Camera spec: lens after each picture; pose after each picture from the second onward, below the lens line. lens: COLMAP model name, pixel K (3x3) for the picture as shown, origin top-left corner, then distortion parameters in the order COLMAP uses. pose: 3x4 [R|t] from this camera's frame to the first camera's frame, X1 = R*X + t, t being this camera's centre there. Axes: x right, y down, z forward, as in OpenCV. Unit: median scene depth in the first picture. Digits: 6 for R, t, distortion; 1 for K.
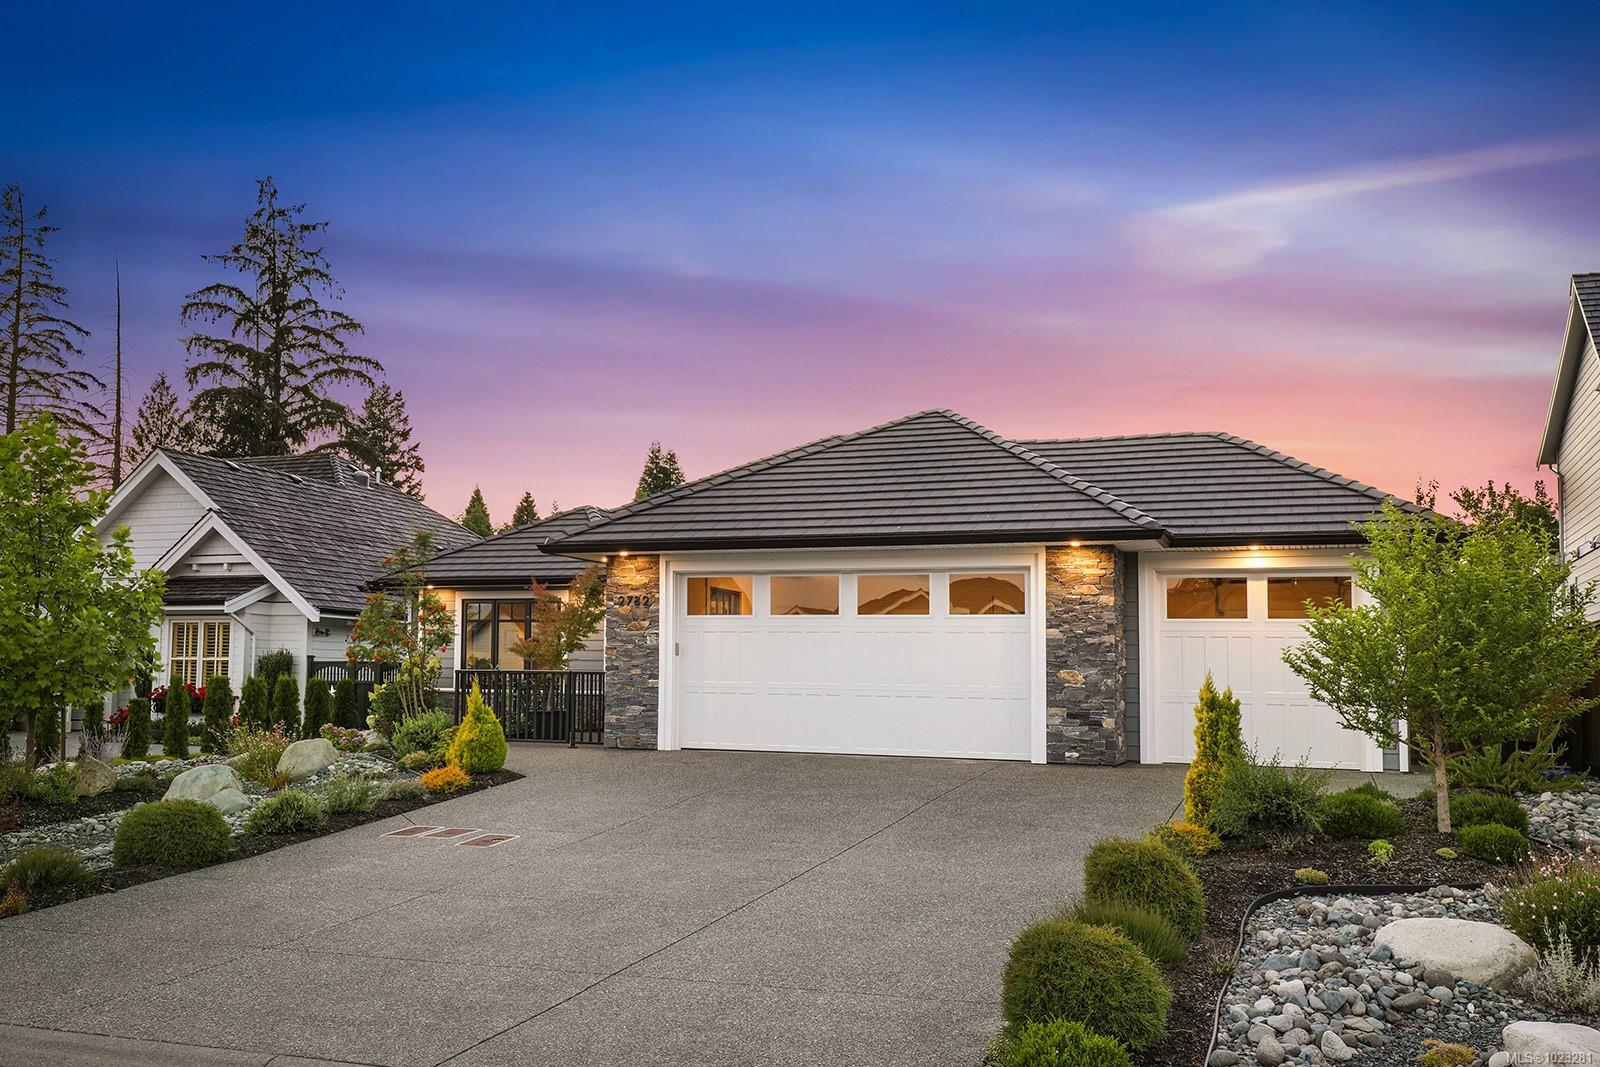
lens RADIAL K [[1385.8, 0, 799.8], [0, 1385.8, 534.9], [0, 0, 1]] dist [-0.008462, -0.008775]
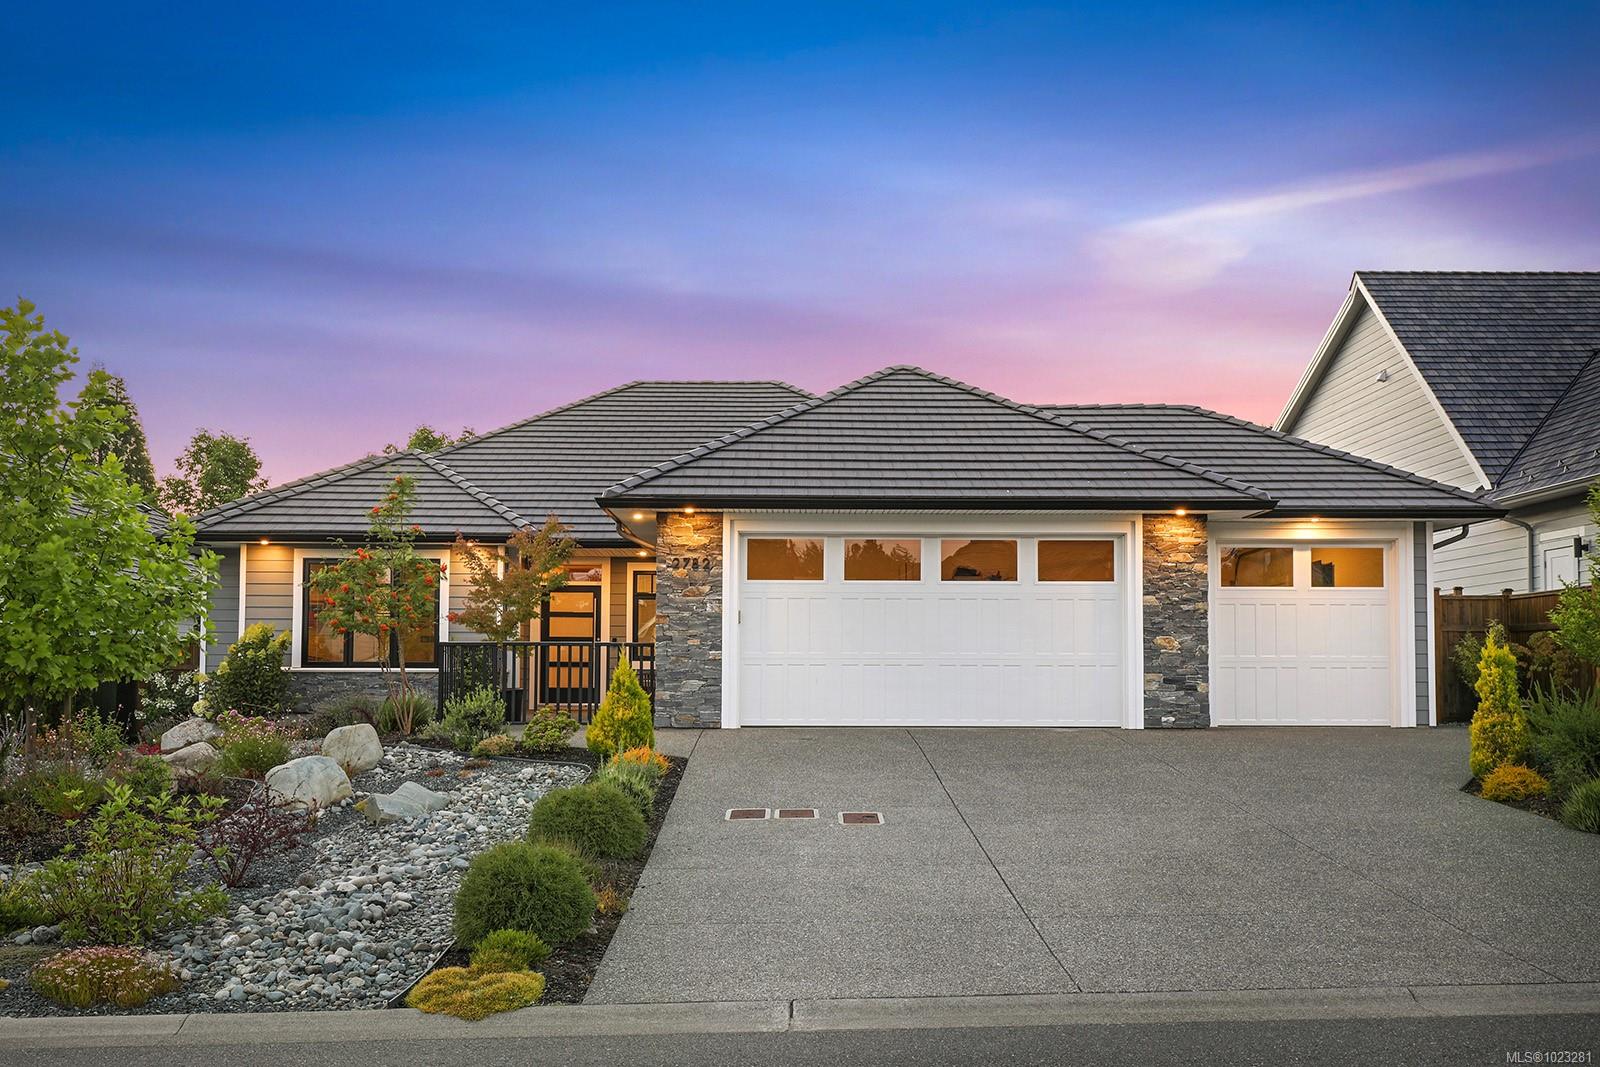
lens RADIAL K [[1610.5, 0, 797.8], [0, 1610.5, 537.9], [0, 0, 1]] dist [0.019539, 0.000000]
pose [[0.920618, 0.018178, 0.390040, -0.496350], [-0.028496, 0.999380, 0.020683, 0.008238], [-0.389423, -0.030156, 0.920565, 0.016695]]
